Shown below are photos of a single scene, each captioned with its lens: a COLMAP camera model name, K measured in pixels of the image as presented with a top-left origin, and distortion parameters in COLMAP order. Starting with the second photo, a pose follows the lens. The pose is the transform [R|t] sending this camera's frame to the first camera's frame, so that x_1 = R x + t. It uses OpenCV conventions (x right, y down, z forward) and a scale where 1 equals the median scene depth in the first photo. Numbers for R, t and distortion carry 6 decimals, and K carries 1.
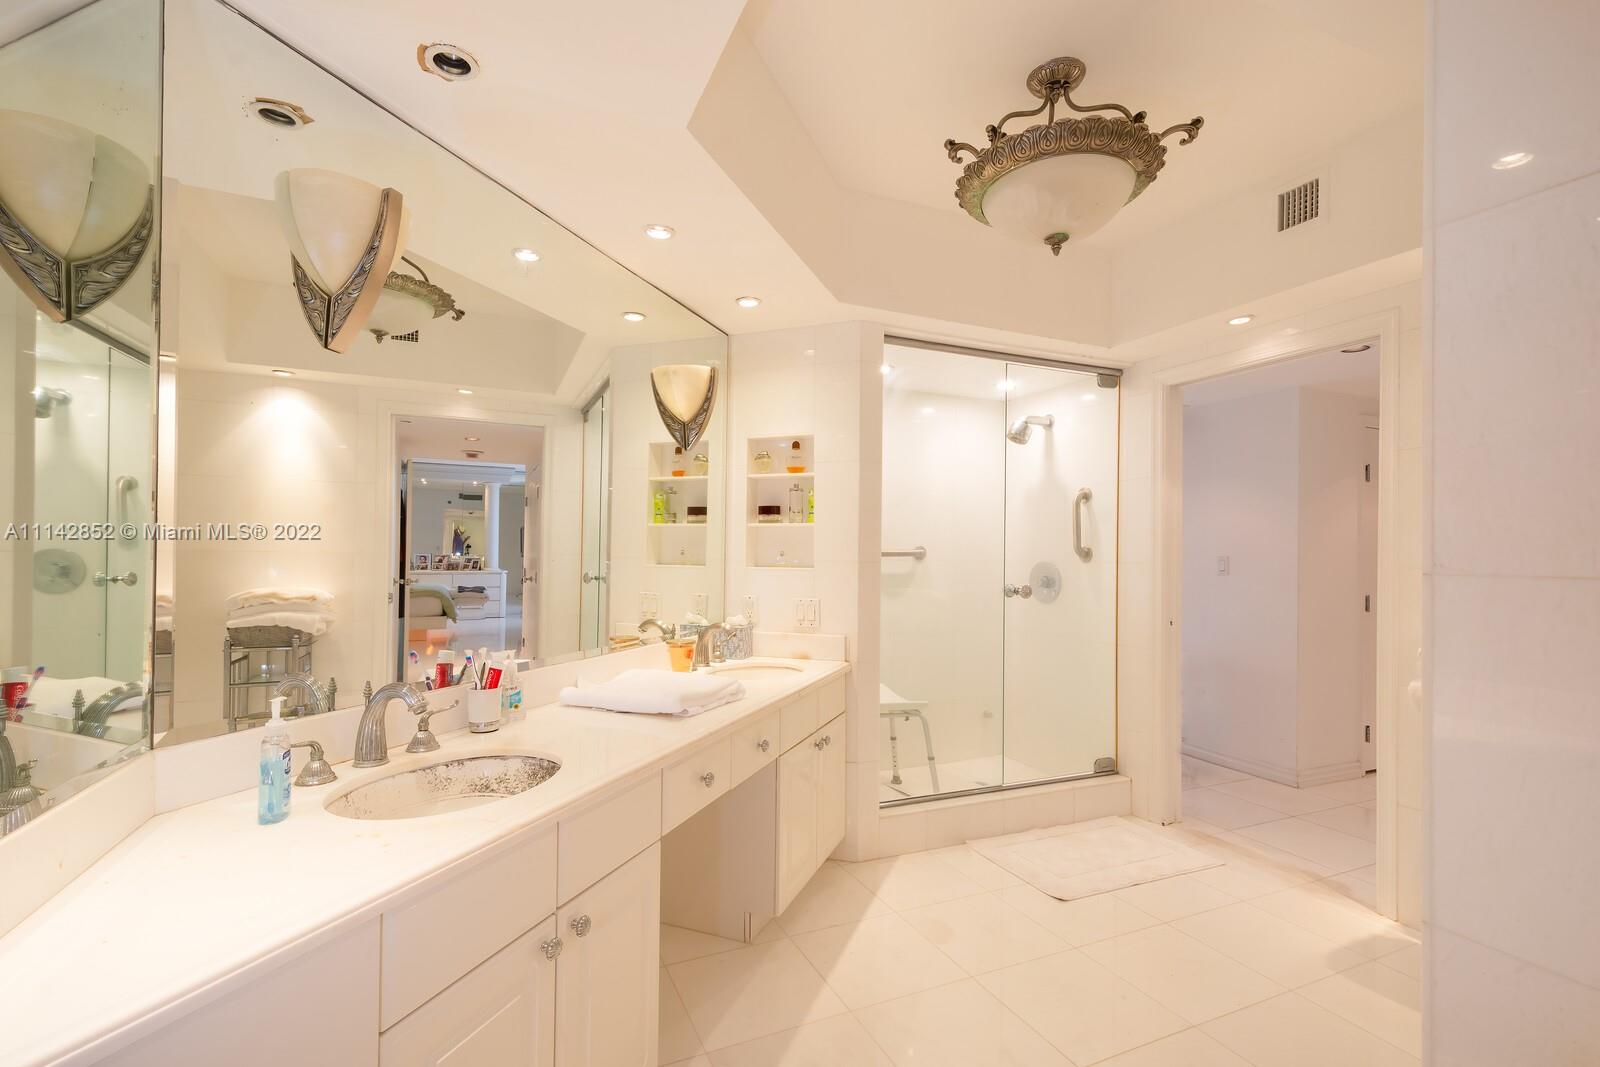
lens RADIAL K [[700.4, 0, 799.5], [0, 700.4, 551.5], [0, 0, 1]] dist [0.001575, 0.000343]
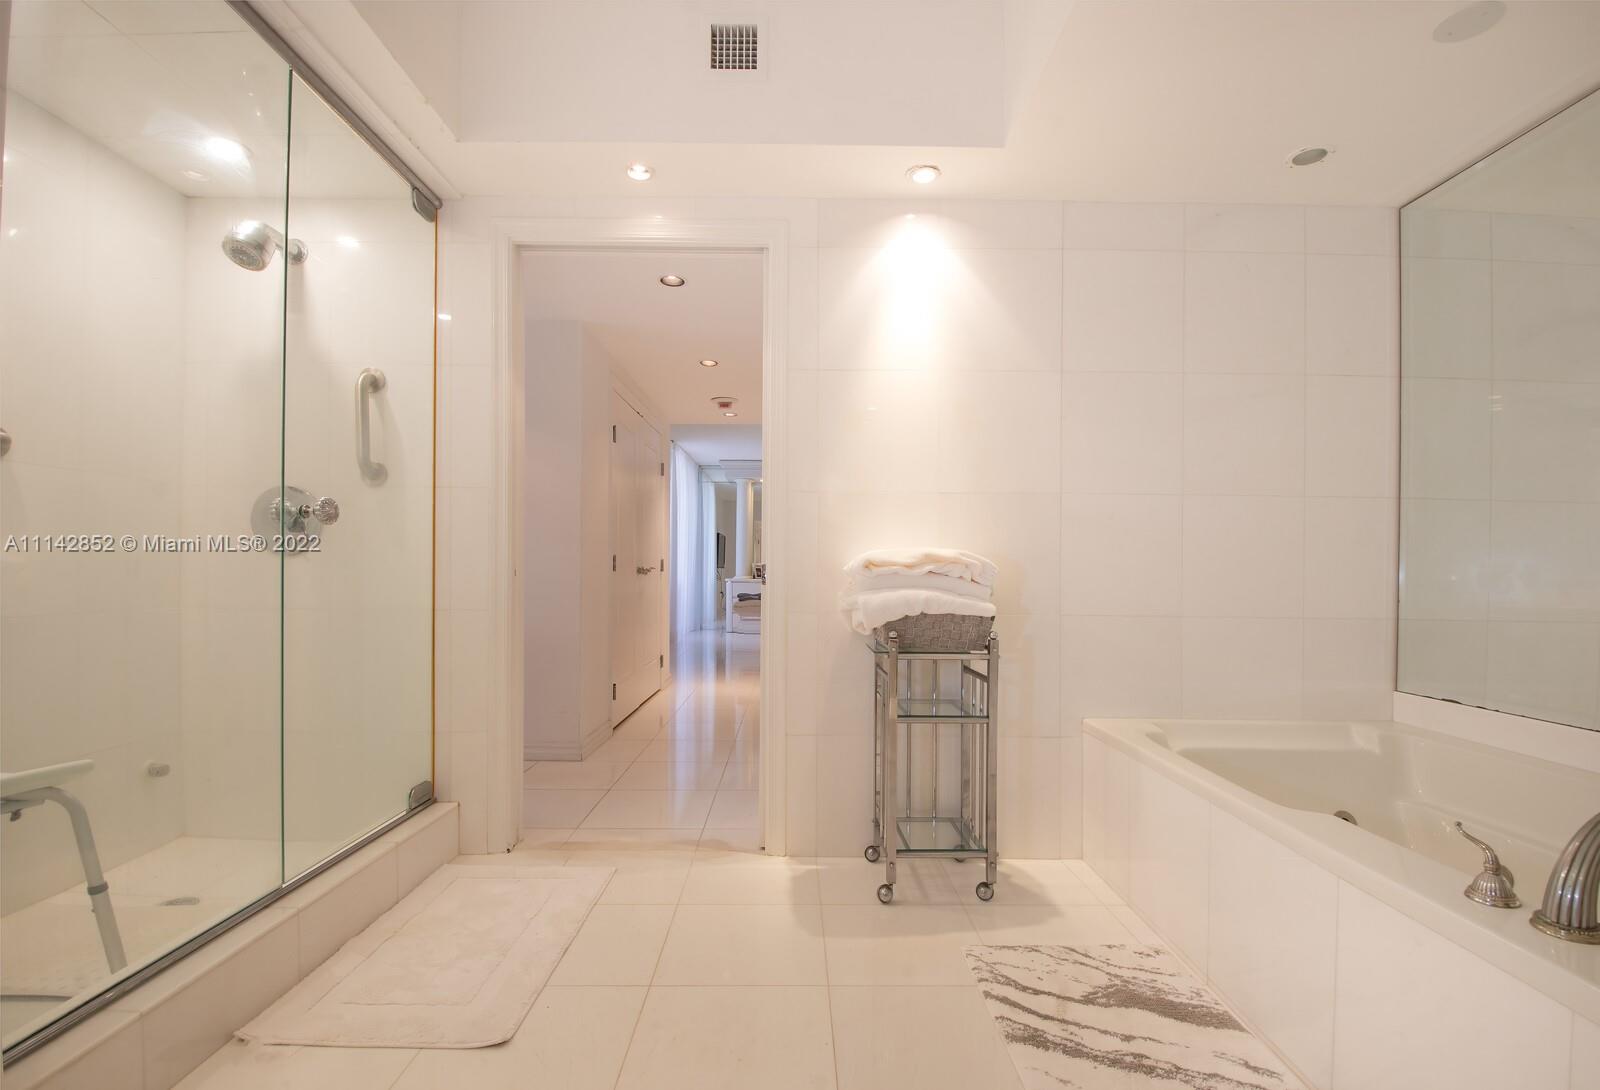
lens RADIAL K [[719.8, 0, 799.2], [0, 719.8, 569.4], [0, 0, 1]] dist [-0.012946, -0.000872]
pose [[0.410291, -0.005482, 0.911938, -0.028458], [-0.007834, 0.999924, 0.009535, 0.091465], [-0.911921, -0.011056, 0.410217, 0.429911]]
